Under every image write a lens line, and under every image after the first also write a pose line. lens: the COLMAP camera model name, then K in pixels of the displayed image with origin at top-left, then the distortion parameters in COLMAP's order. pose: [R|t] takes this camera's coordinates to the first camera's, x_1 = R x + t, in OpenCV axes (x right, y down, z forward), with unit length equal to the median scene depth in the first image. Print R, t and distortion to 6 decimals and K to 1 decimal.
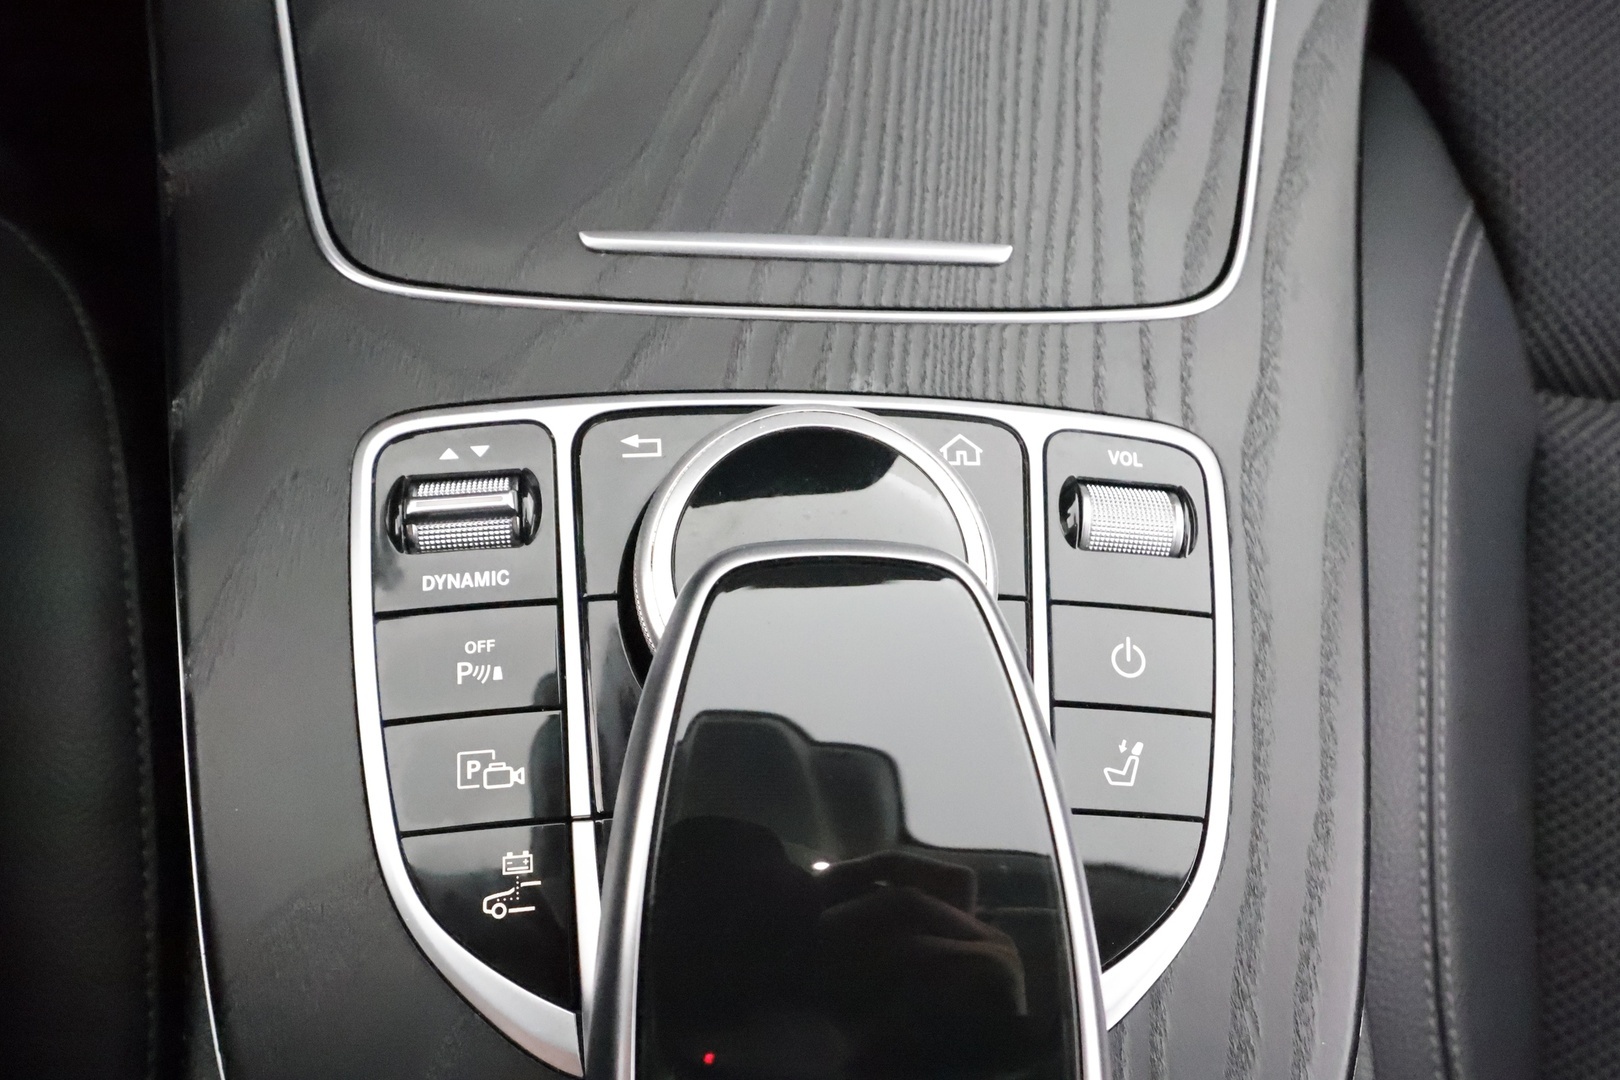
lens RADIAL K [[1295.3, 0, 811.0], [0, 1295.3, 534.2], [0, 0, 1]] dist [-0.004923, 0.001874]
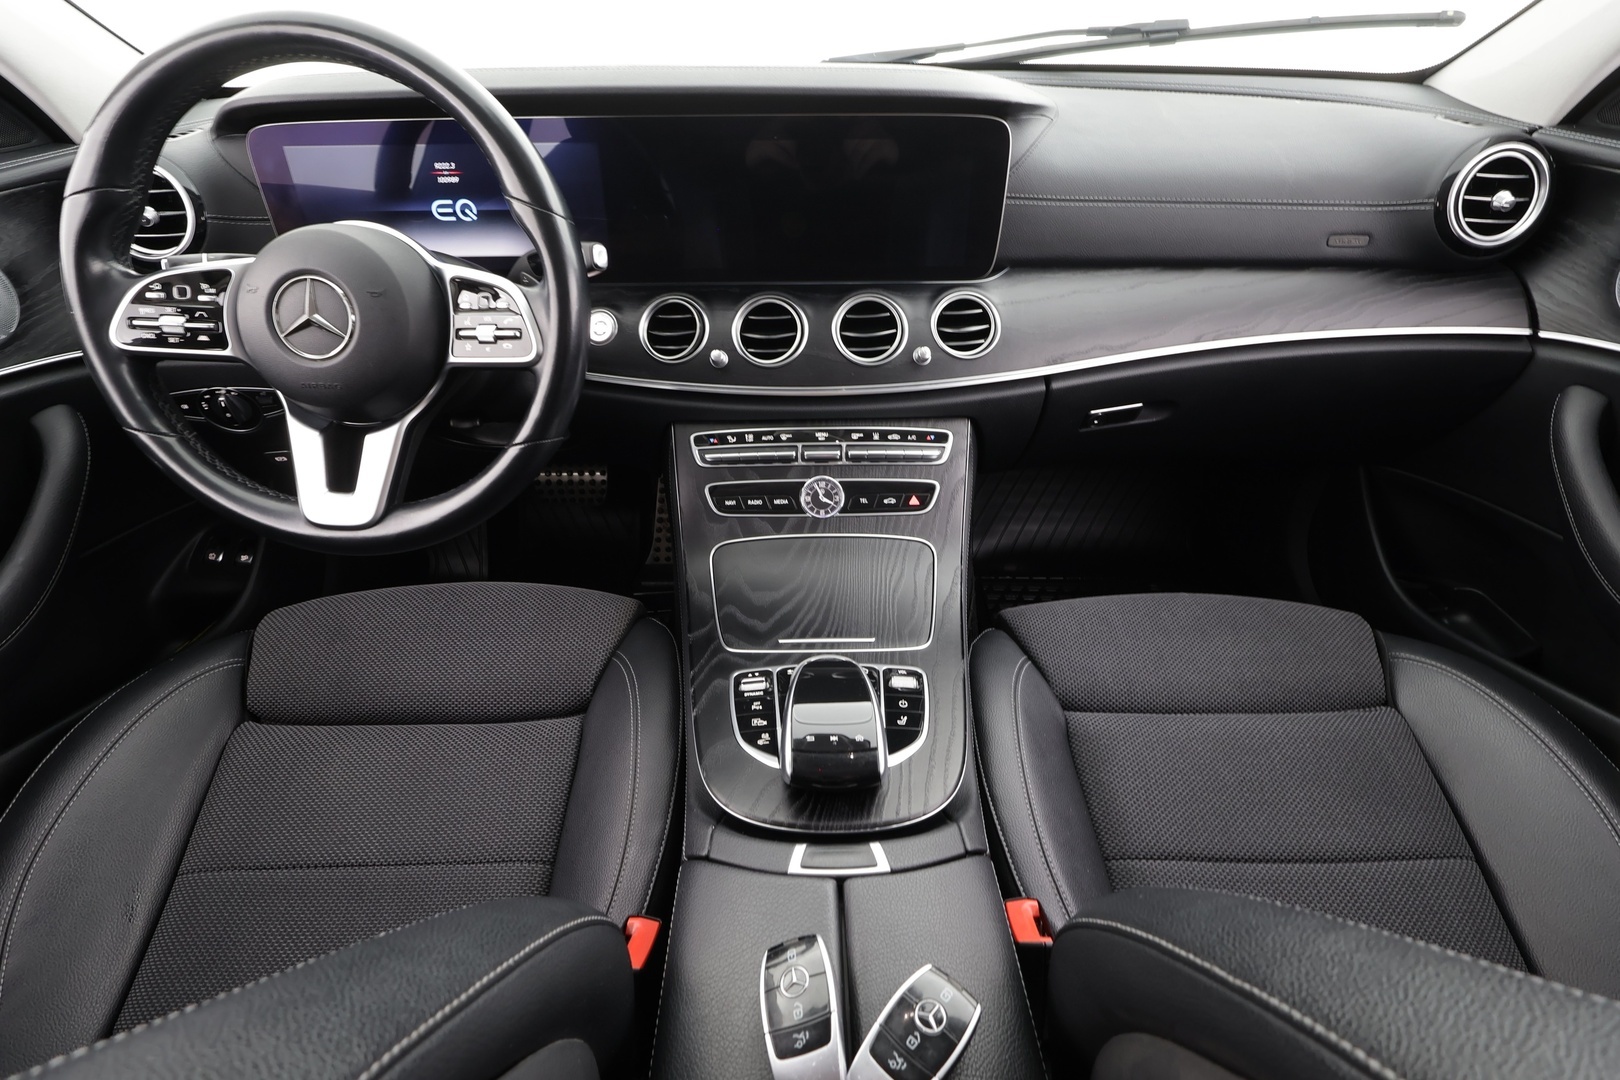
lens RADIAL K [[765.2, 0, 816.6], [0, 765.2, 539.4], [0, 0, 1]] dist [-0.002978, 0.003461]
pose [[0.993057, -0.096174, -0.067737, 0.184208], [0.026770, 0.745482, -0.665987, 1.382059], [0.114548, 0.659550, 0.742881, -1.297233]]
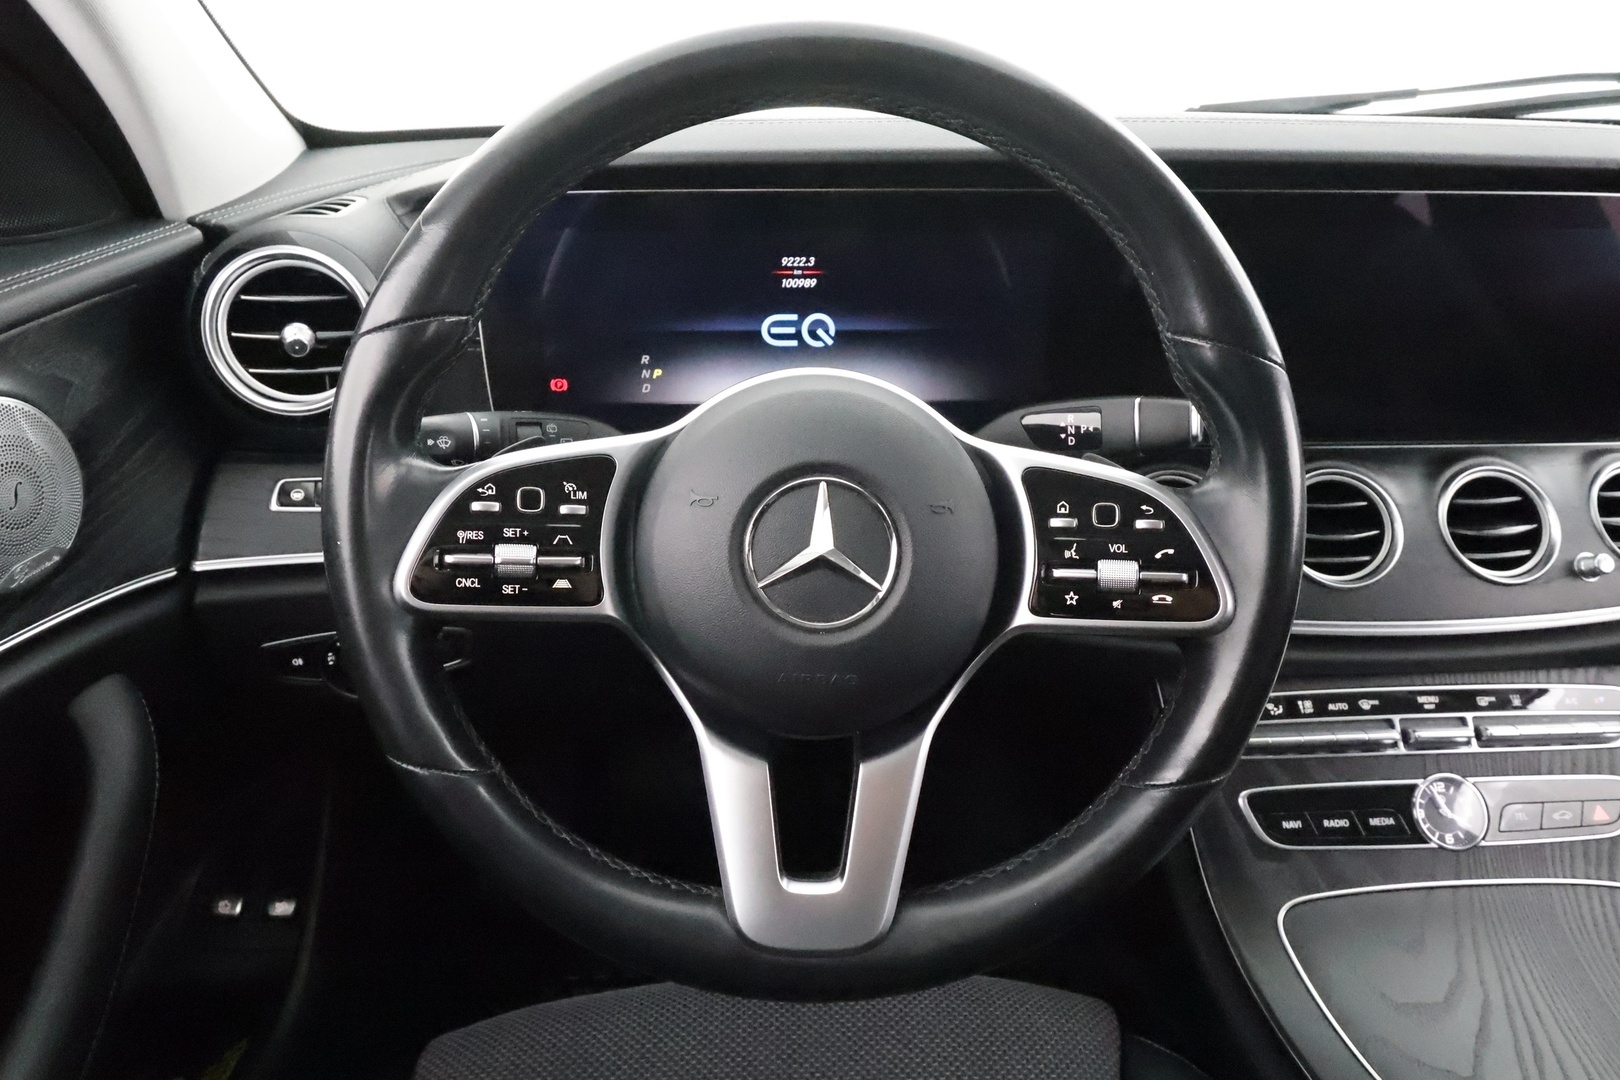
lens RADIAL K [[1062.5, 0, 797.9], [0, 1062.5, 544.7], [0, 0, 1]] dist [0.018060, -0.018799]
pose [[0.993539, -0.113025, 0.010318, -1.529543], [0.079170, 0.625042, -0.776566, 0.565914], [0.081322, 0.772365, 0.629952, -1.262331]]
